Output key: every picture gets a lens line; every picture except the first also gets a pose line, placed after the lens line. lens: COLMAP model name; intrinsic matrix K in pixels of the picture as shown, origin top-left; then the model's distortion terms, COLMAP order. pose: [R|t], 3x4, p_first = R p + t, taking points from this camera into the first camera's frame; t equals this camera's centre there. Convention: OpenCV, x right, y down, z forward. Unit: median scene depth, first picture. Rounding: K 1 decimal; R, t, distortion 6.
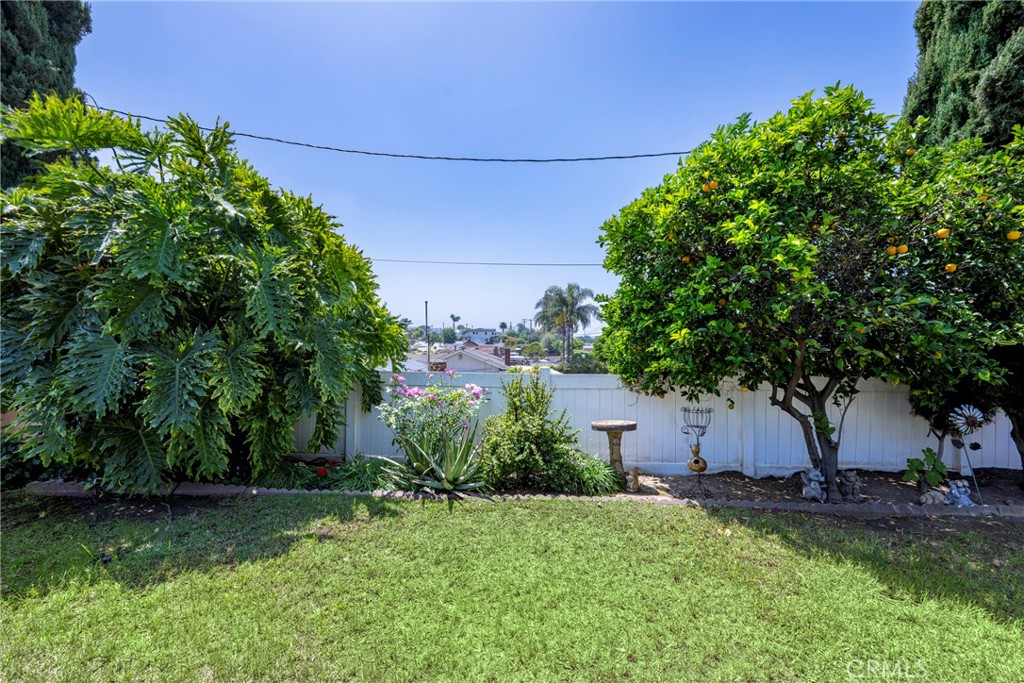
lens RADIAL K [[401.6, 0, 508.8], [0, 401.6, 343.6], [0, 0, 1]] dist [-0.000947, 0.000097]
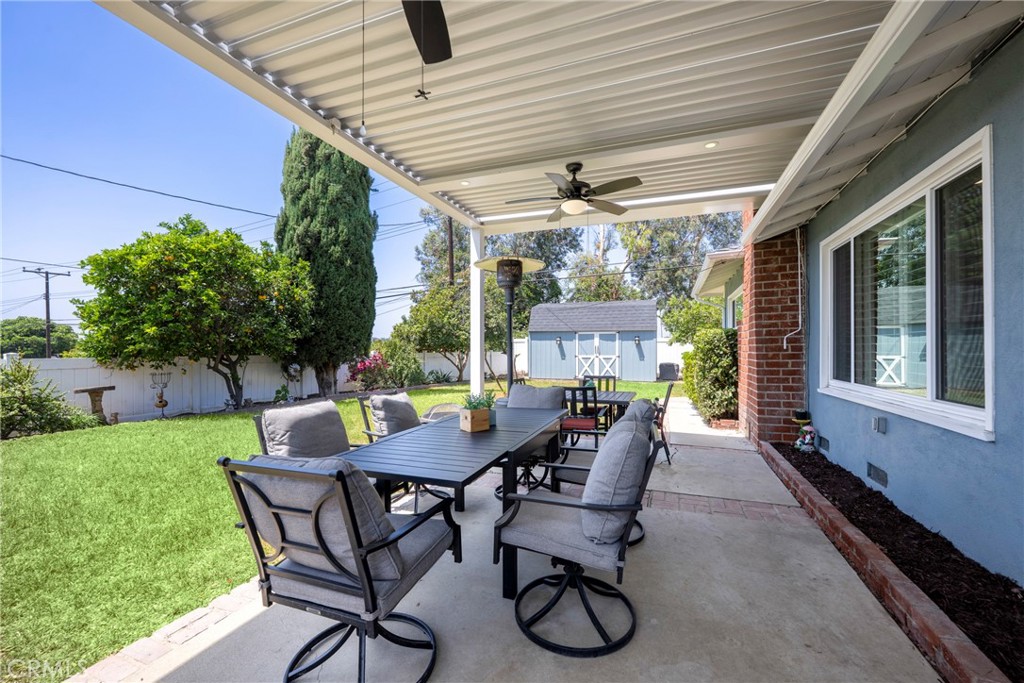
lens RADIAL K [[407.1, 0, 511.1], [0, 407.1, 347.6], [0, 0, 1]] dist [-0.000893, -0.000084]
pose [[0.399656, -0.003543, 0.916658, -0.471441], [-0.001383, 0.999989, 0.004469, 0.036478], [-0.916664, -0.003054, 0.399647, -0.954846]]
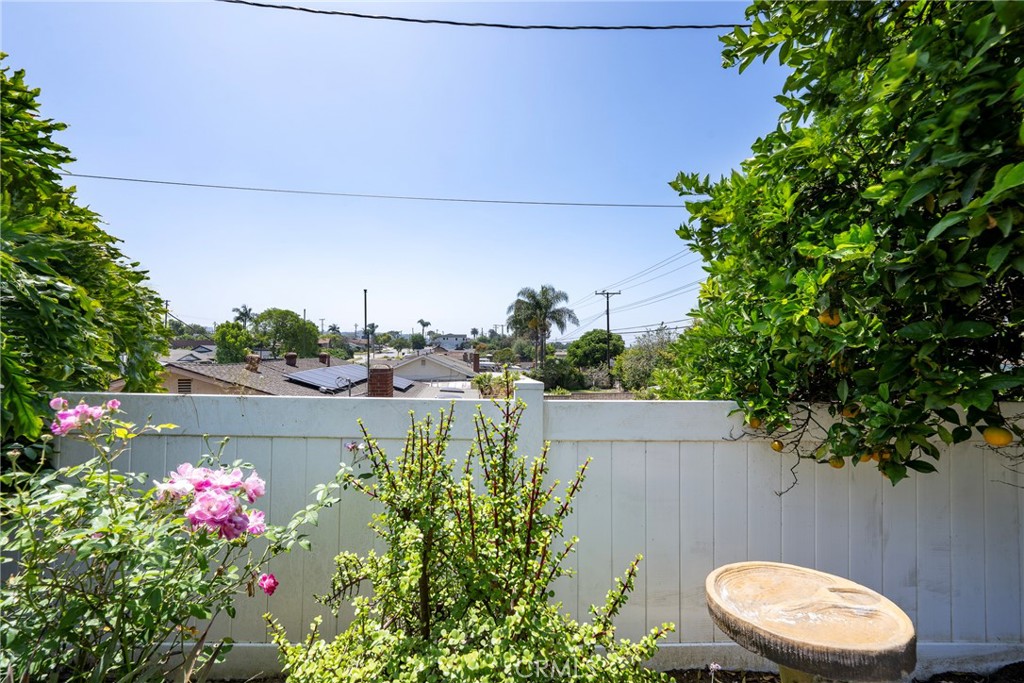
lens RADIAL K [[407.1, 0, 511.1], [0, 407.1, 347.6], [0, 0, 1]] dist [-0.000893, -0.000084]
pose [[0.997133, 0.003074, 0.075604, 0.049476], [-0.002670, 0.999982, -0.005443, 0.033815], [-0.075620, 0.005225, 0.997123, 0.688205]]
